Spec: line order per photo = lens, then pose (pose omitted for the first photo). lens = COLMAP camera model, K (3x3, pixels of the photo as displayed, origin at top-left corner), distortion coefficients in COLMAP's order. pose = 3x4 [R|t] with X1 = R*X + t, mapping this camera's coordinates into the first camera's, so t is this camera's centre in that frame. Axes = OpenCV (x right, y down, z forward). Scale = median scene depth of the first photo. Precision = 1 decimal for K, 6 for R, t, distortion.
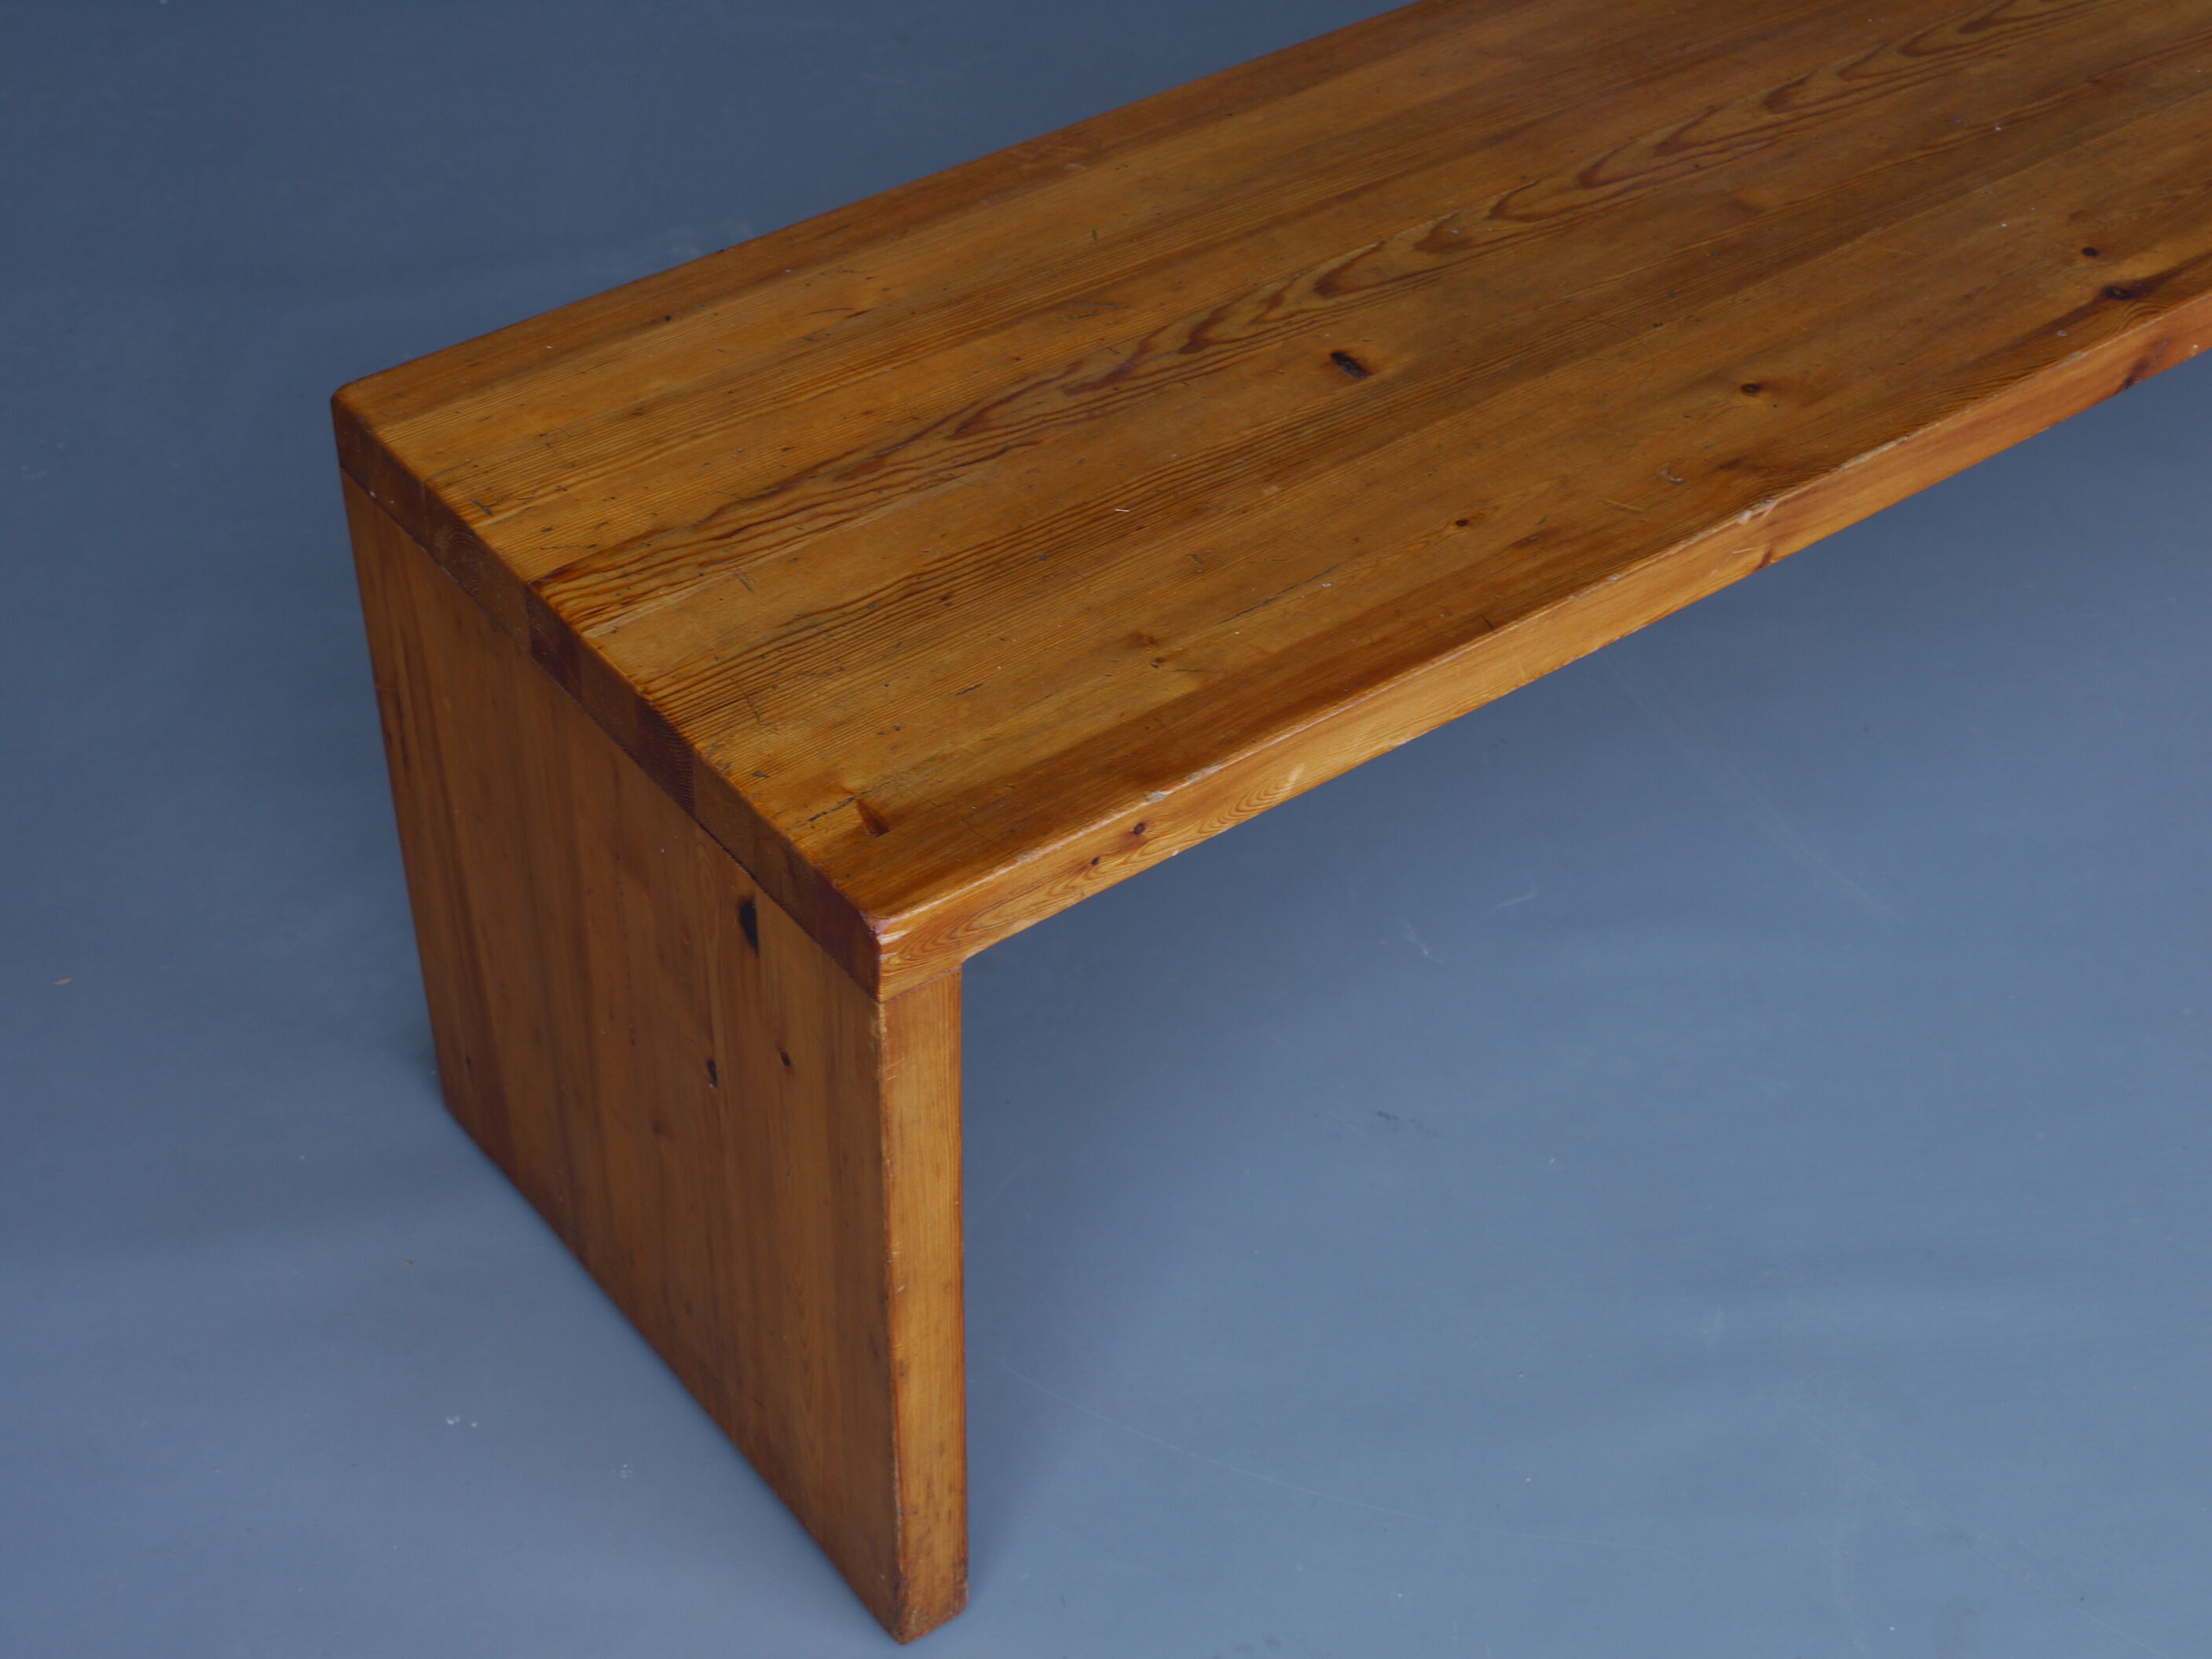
lens RADIAL K [[3549.4, 0, 1106.0], [0, 3549.4, 829.5], [0, 0, 1]] dist [-0.070065, 0.106932]
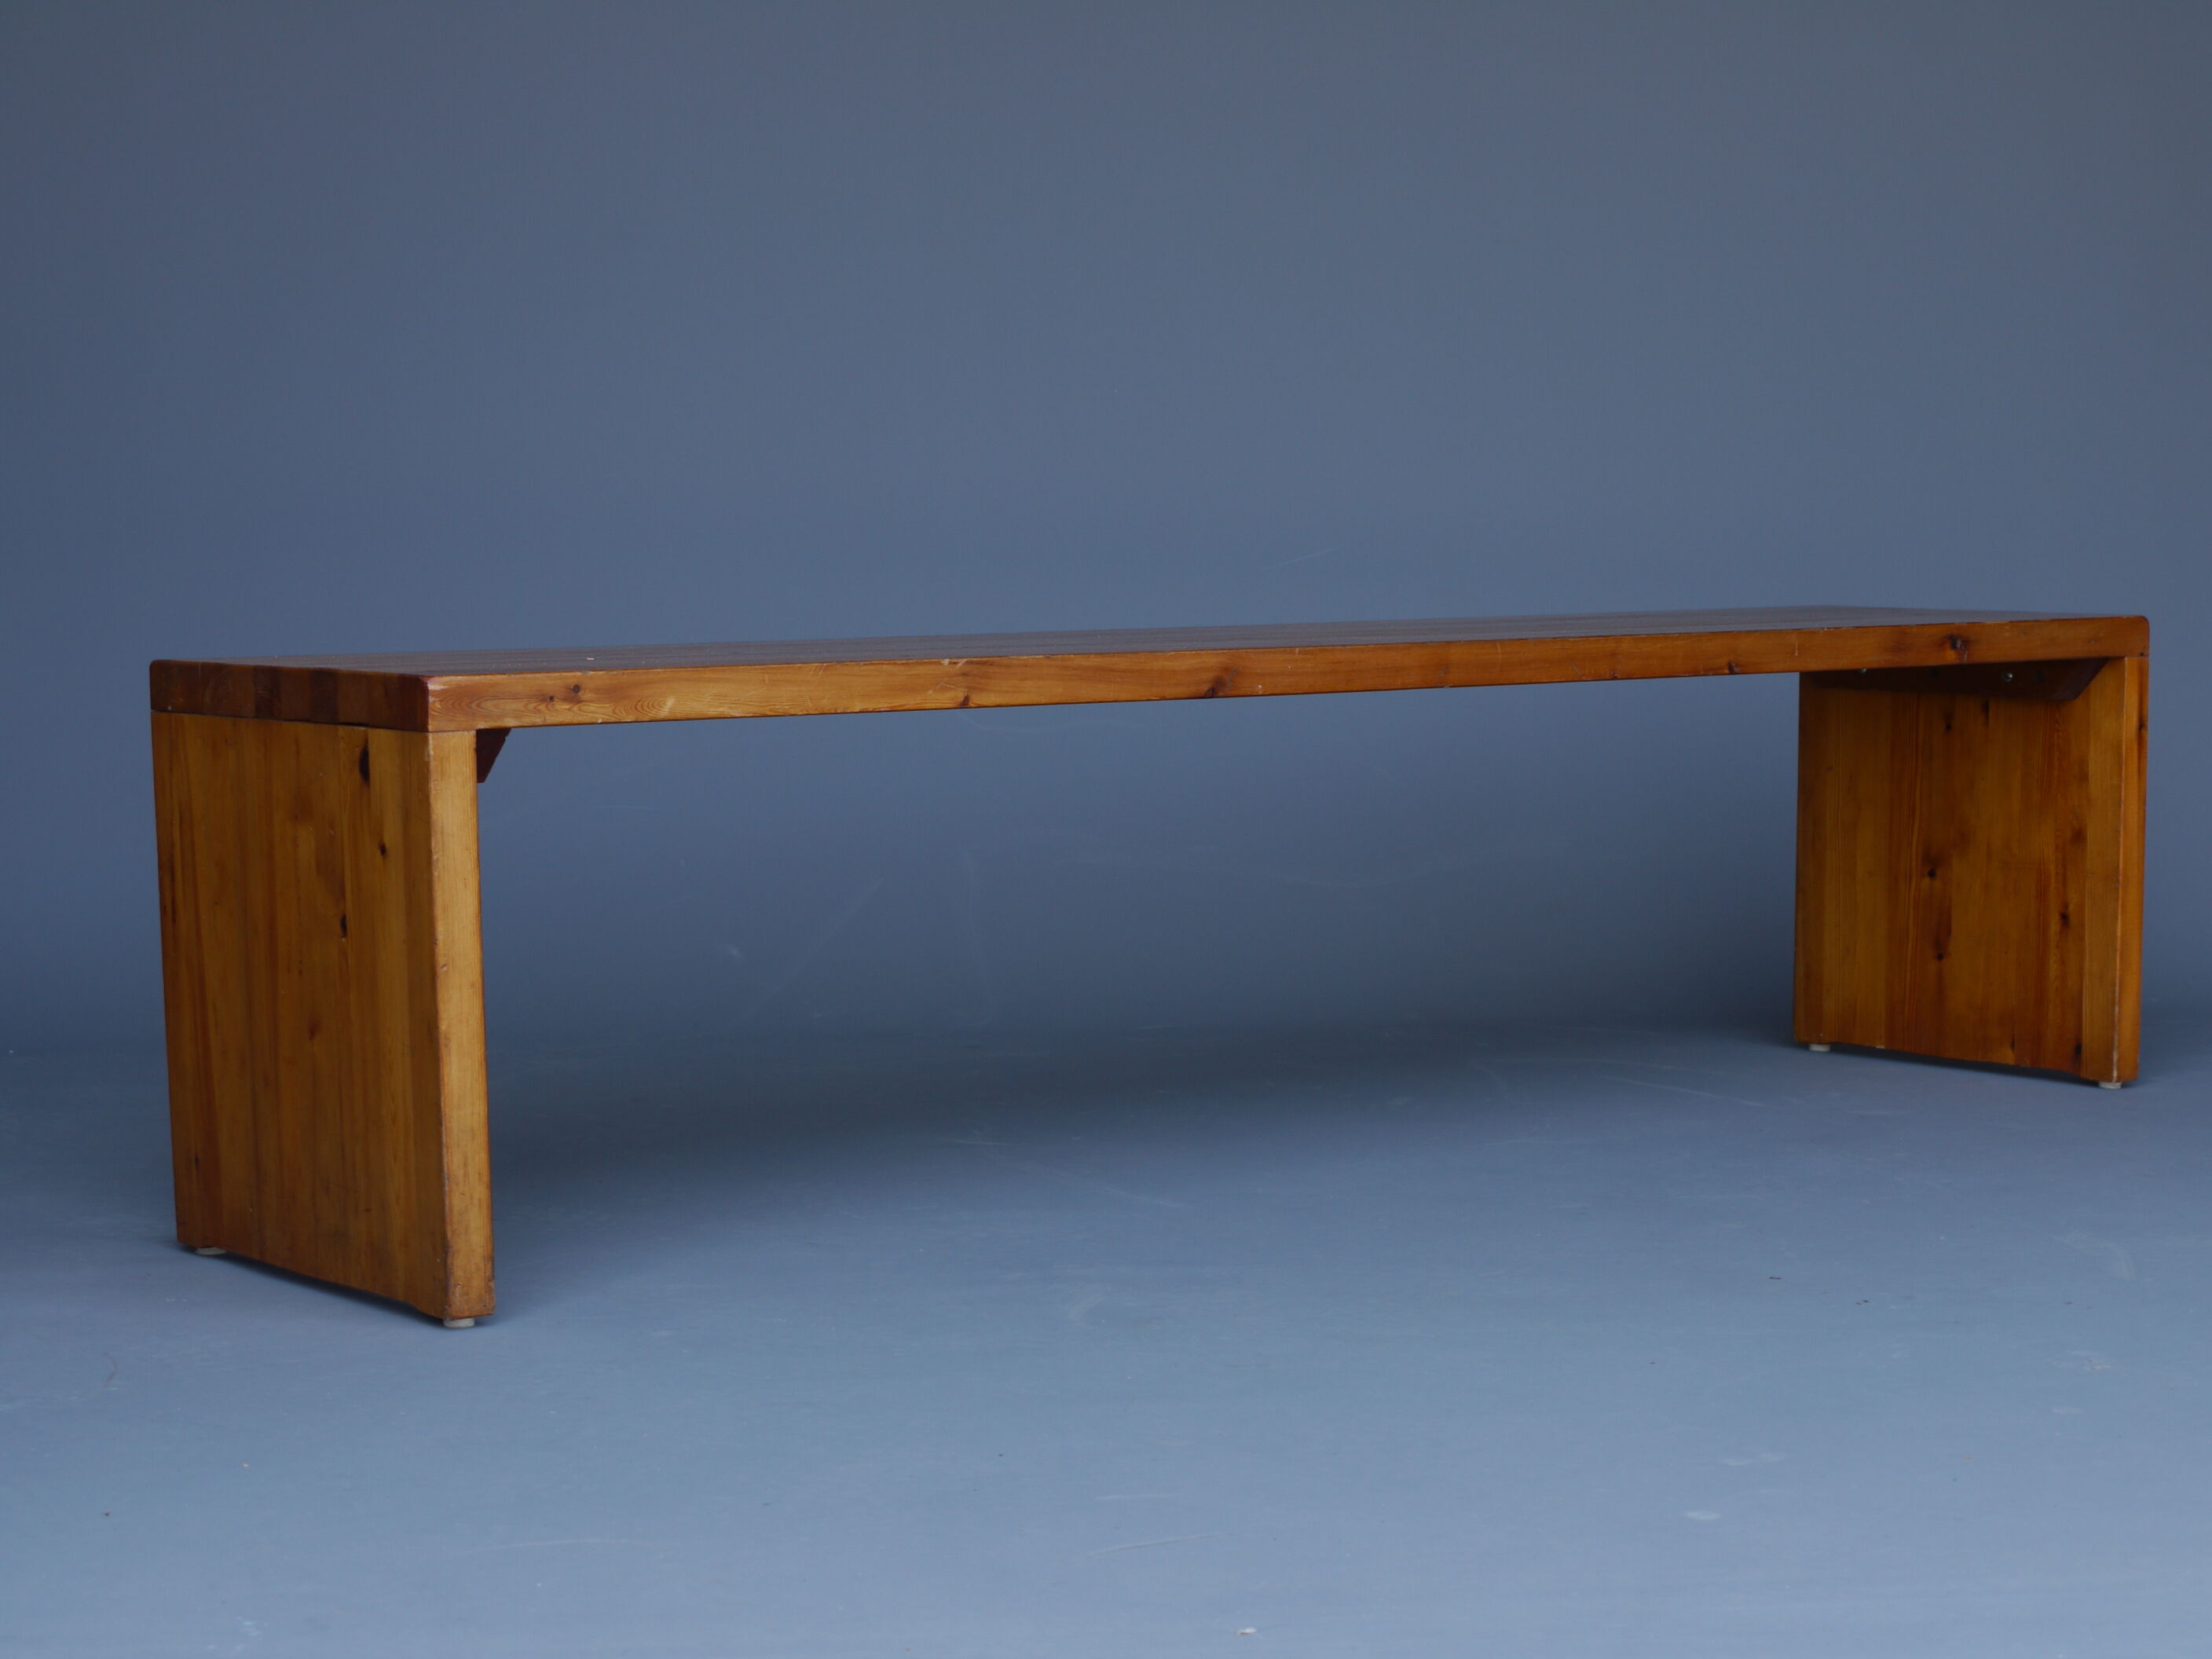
lens RADIAL K [[4534.3, 0, 1106.0], [0, 4534.3, 829.5], [0, 0, 1]] dist [-0.105177, -0.236439]
pose [[0.998750, -0.045156, 0.021416, 0.221384], [0.048799, 0.788642, -0.612913, 1.453187], [0.010787, 0.613192, 0.789860, -0.779100]]
